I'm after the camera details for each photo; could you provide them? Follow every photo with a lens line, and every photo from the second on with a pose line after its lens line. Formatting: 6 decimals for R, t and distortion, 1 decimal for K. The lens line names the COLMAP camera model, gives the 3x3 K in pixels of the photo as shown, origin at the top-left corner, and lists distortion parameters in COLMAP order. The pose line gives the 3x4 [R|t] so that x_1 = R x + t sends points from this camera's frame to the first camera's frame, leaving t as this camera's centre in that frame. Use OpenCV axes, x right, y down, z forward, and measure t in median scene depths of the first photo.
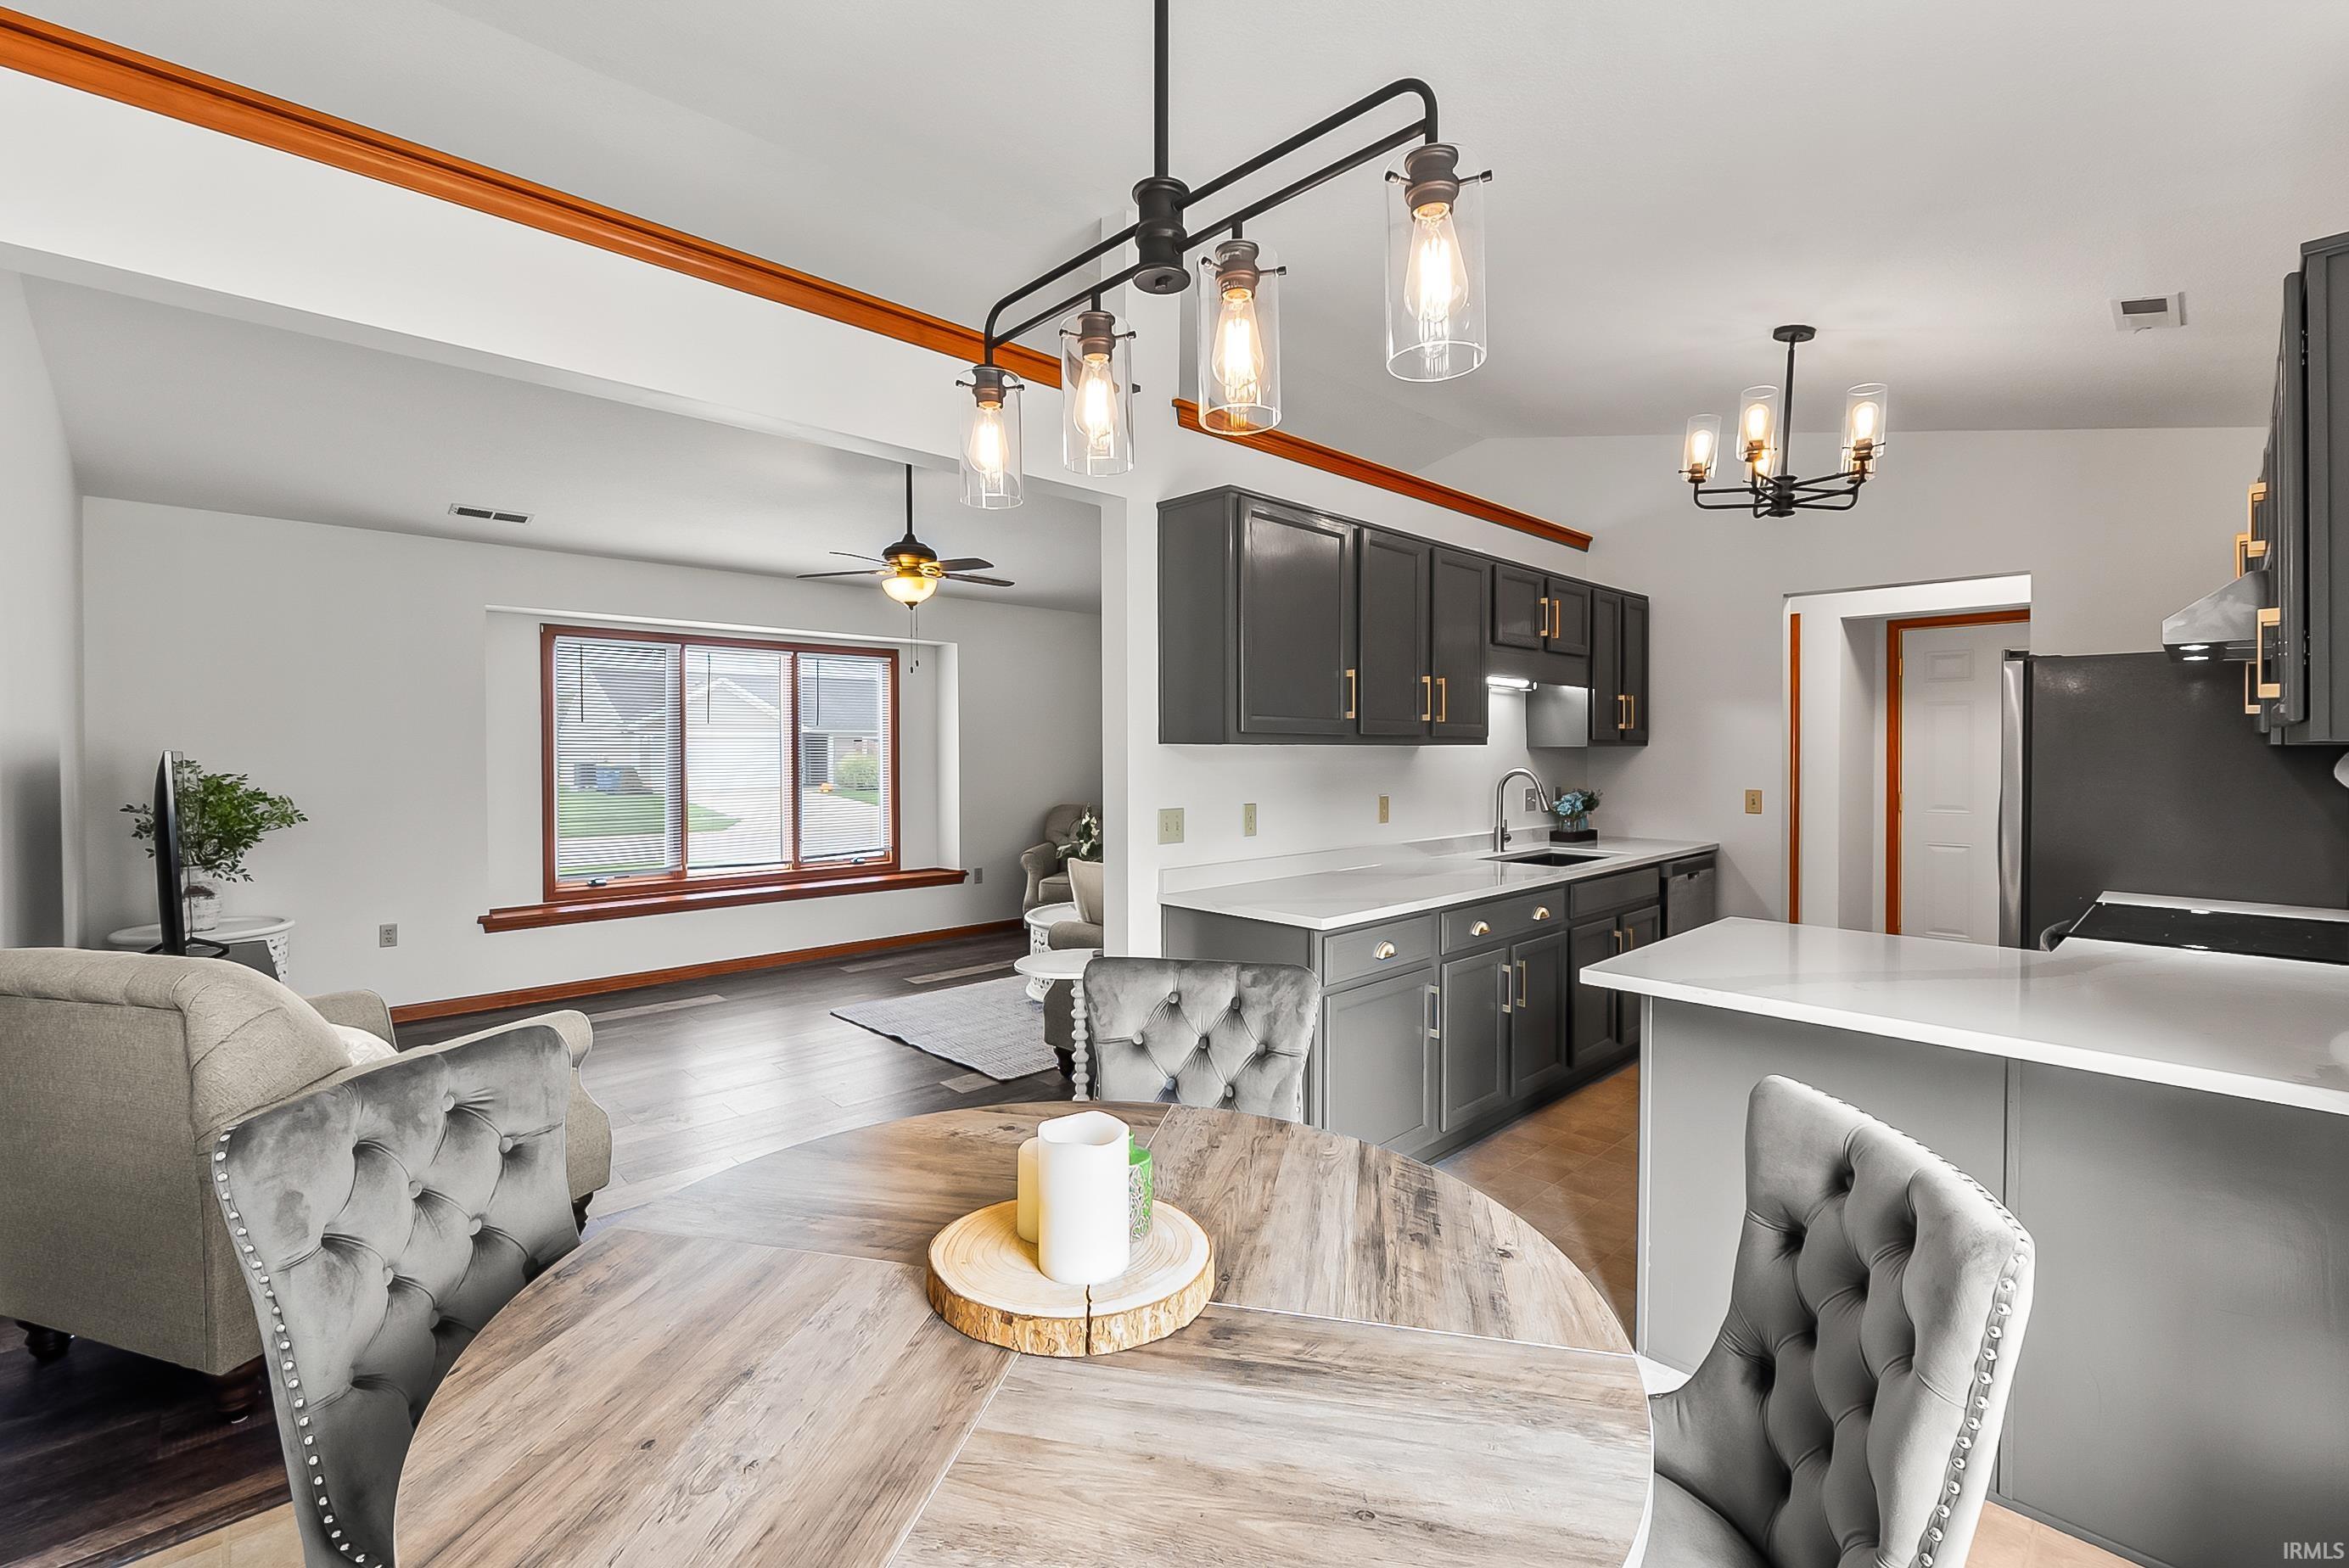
lens RADIAL K [[1013.0, 0, 1166.7], [0, 1013.0, 762.2], [0, 0, 1]] dist [-0.001877, -0.000772]
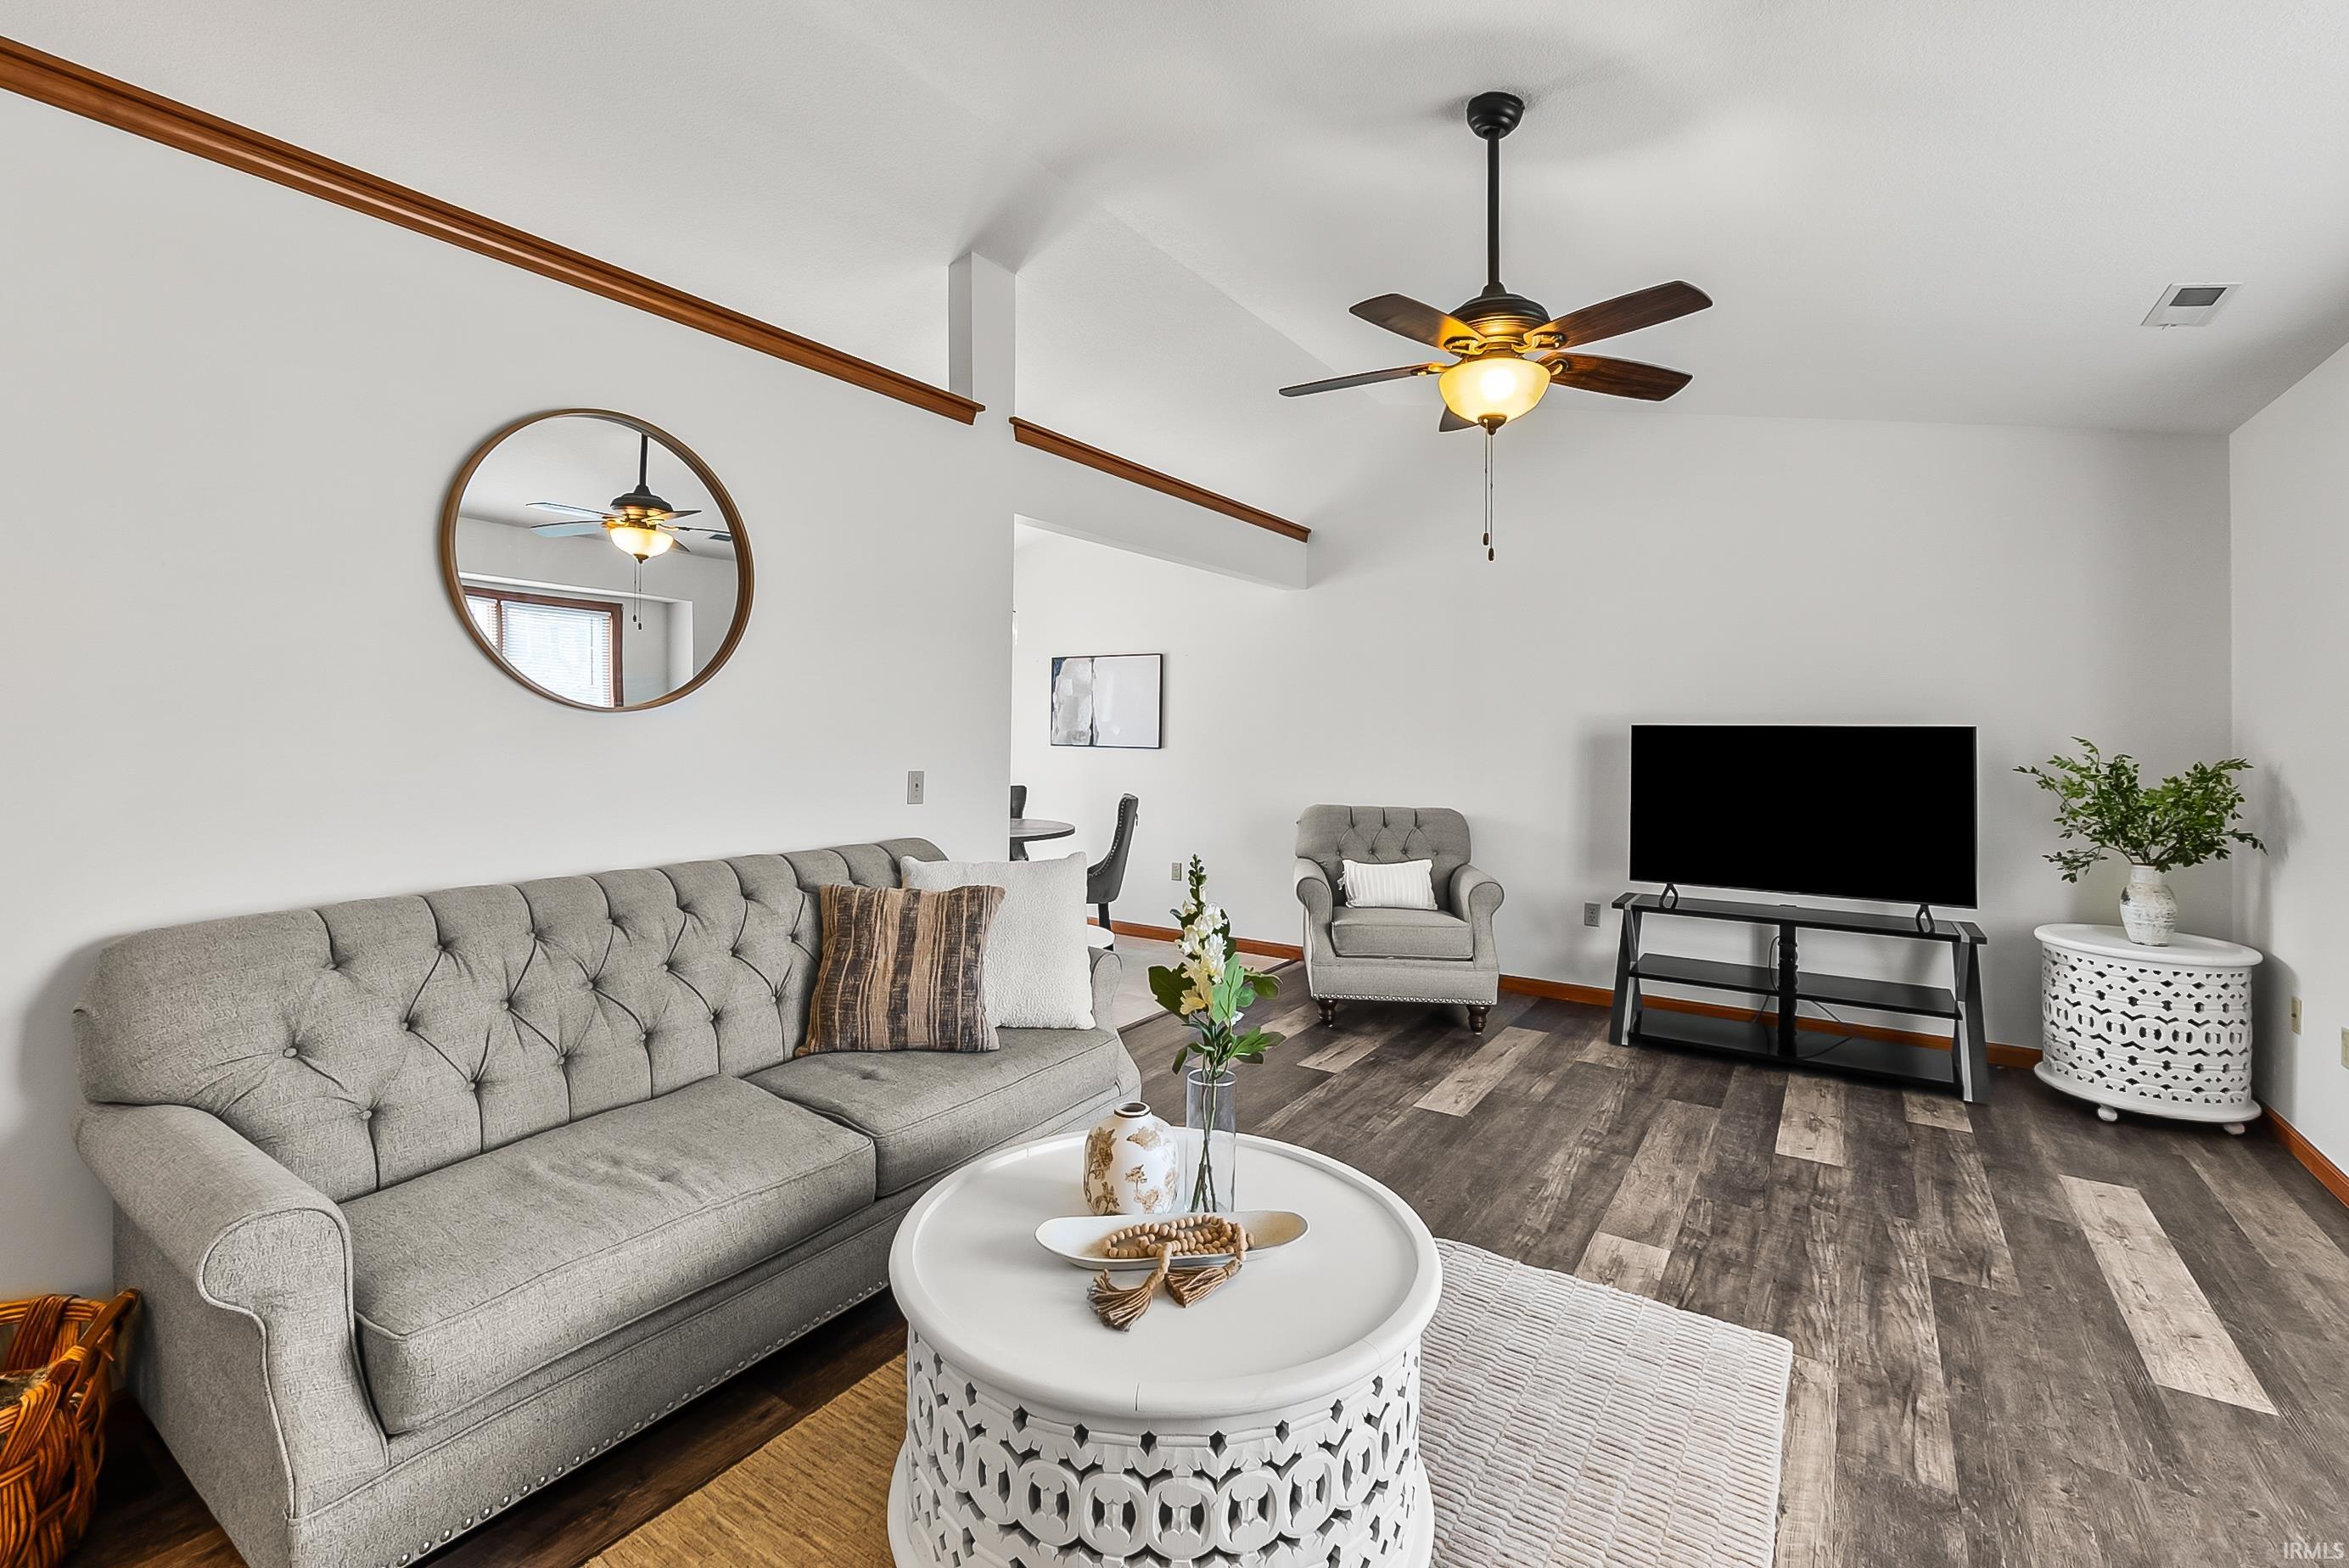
lens RADIAL K [[1015.6, 0, 1159.3], [0, 1015.6, 730.9], [0, 0, 1]] dist [-0.001047, -0.000915]
pose [[-0.977184, -0.008764, -0.212214, 0.009303], [-0.011532, 0.999864, 0.011809, -0.007591], [0.212082, 0.013986, -0.977152, 1.343369]]
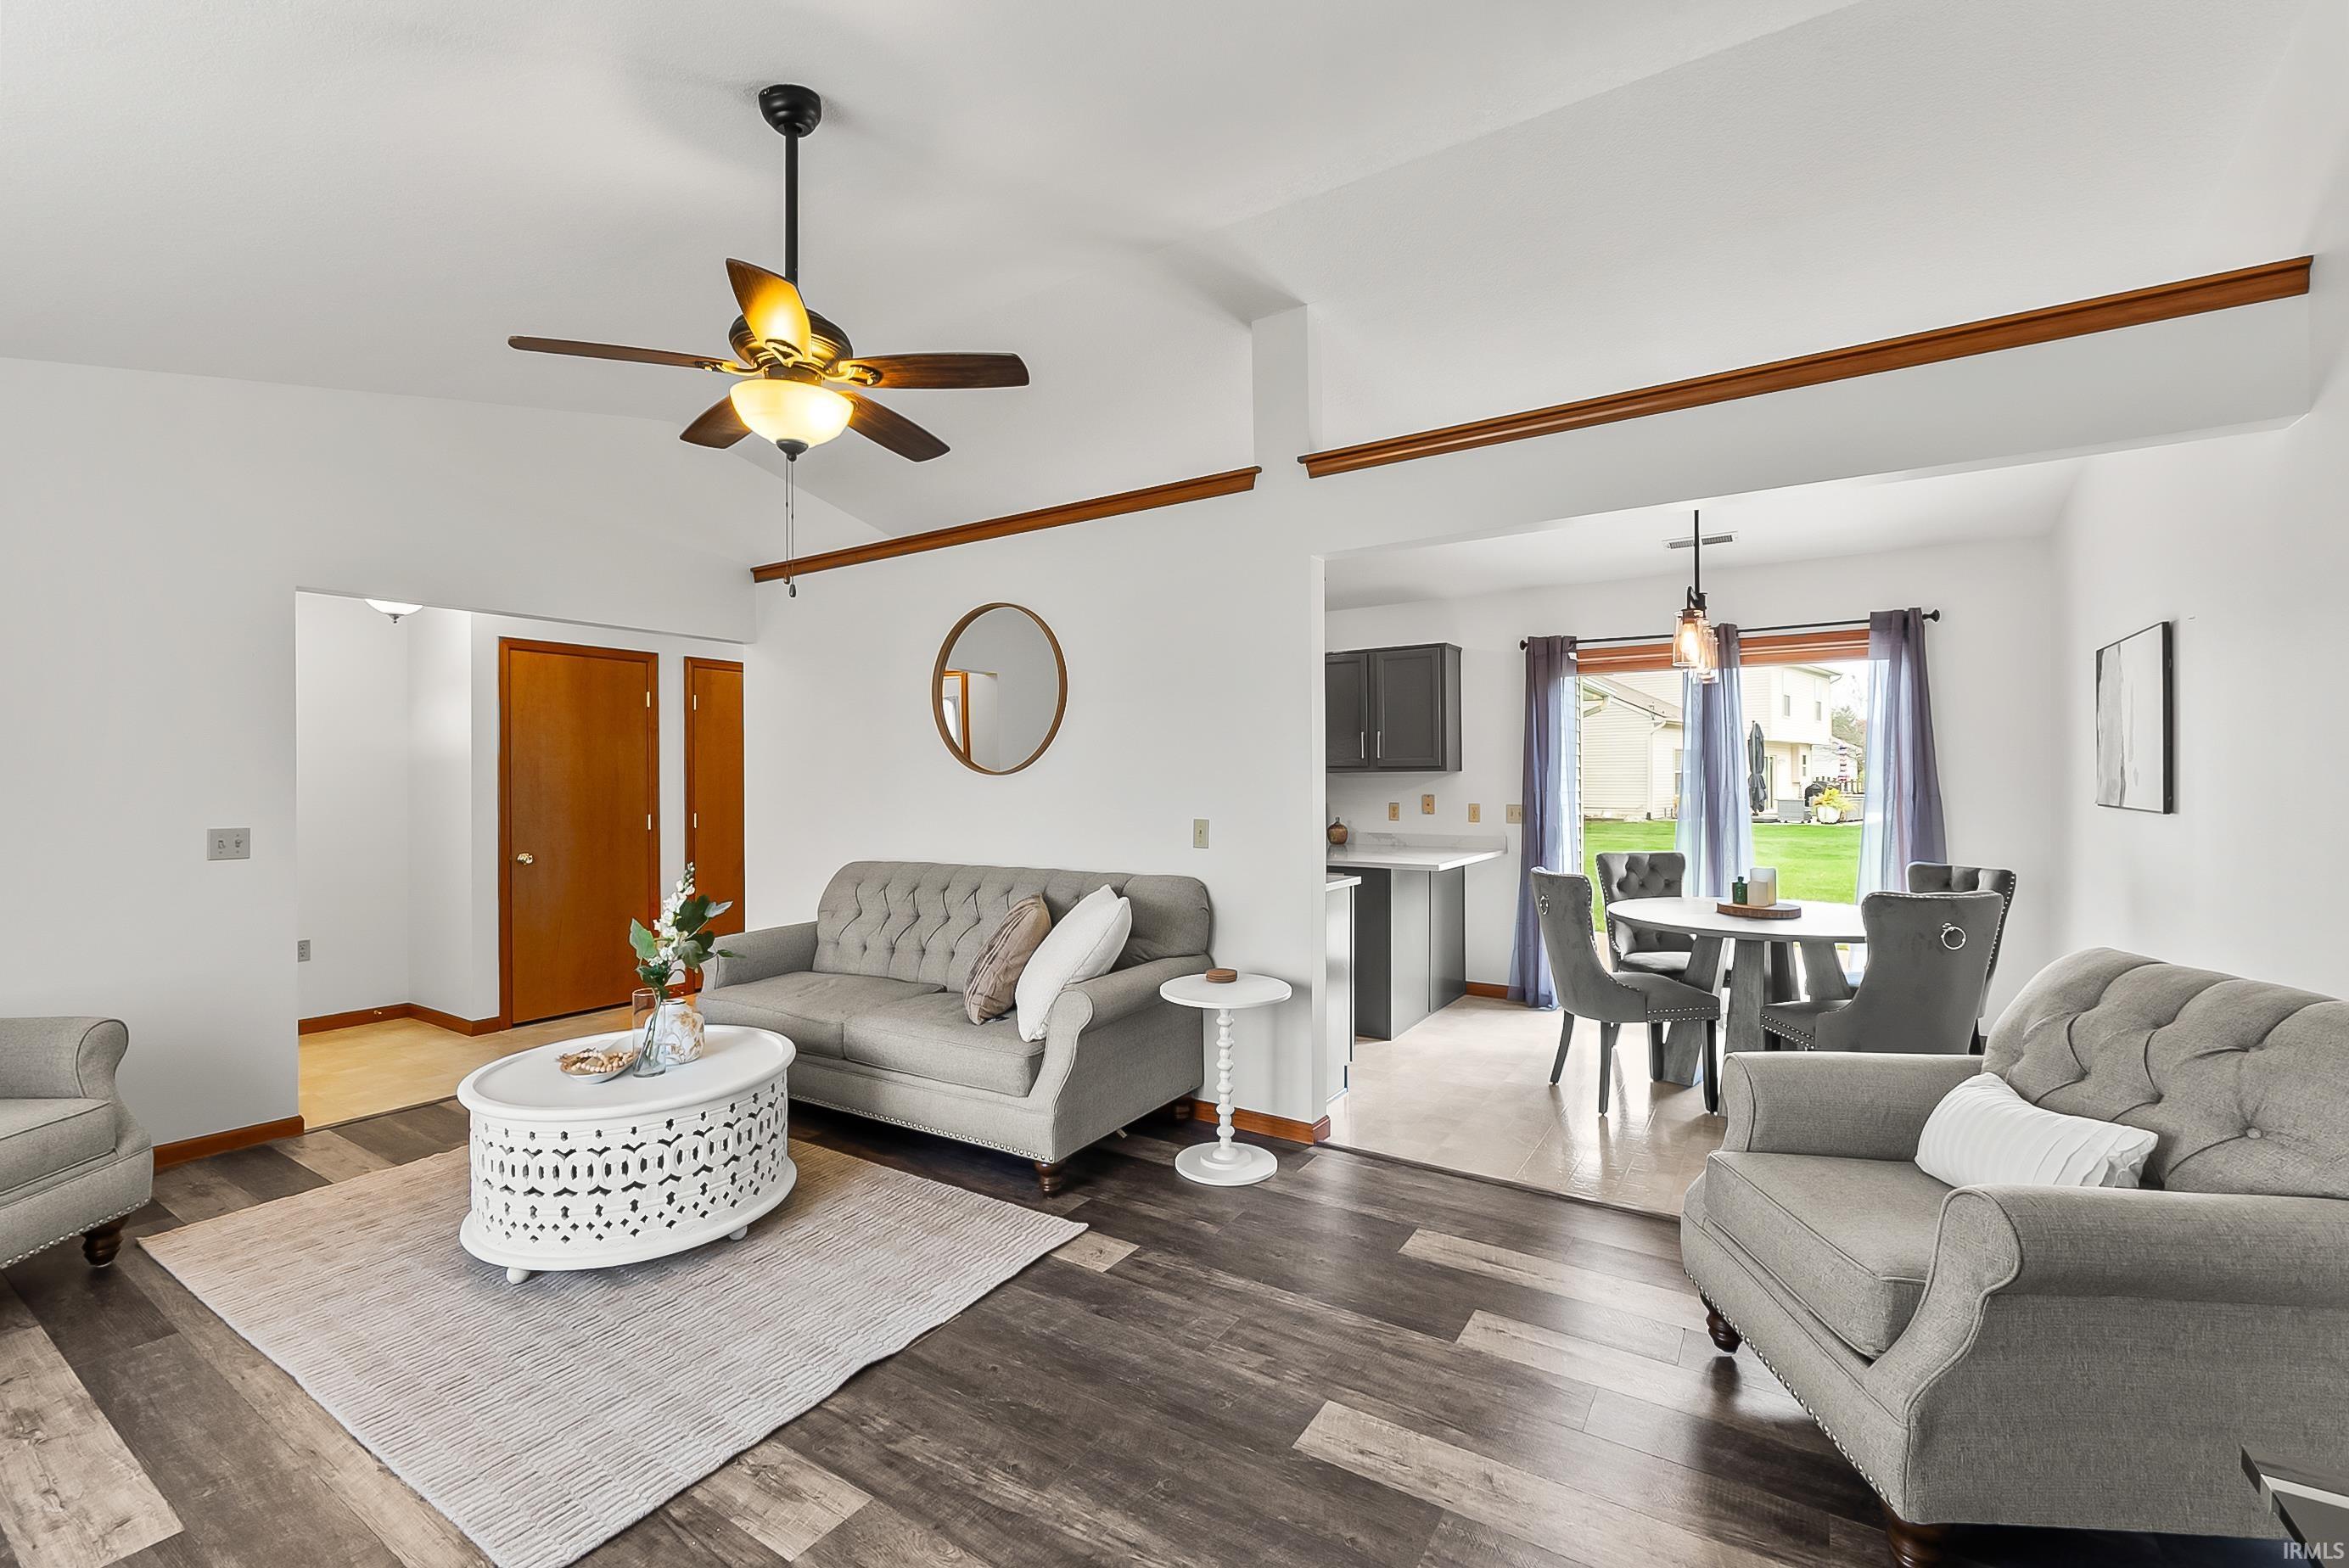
lens RADIAL K [[988.1, 0, 1165.0], [0, 988.1, 796.5], [0, 0, 1]] dist [-0.002143, -0.000225]
pose [[-0.236414, -0.014826, 0.971539, -0.672980], [0.015918, 0.999690, 0.019129, -0.003587], [-0.971522, 0.019988, -0.236105, 0.872059]]
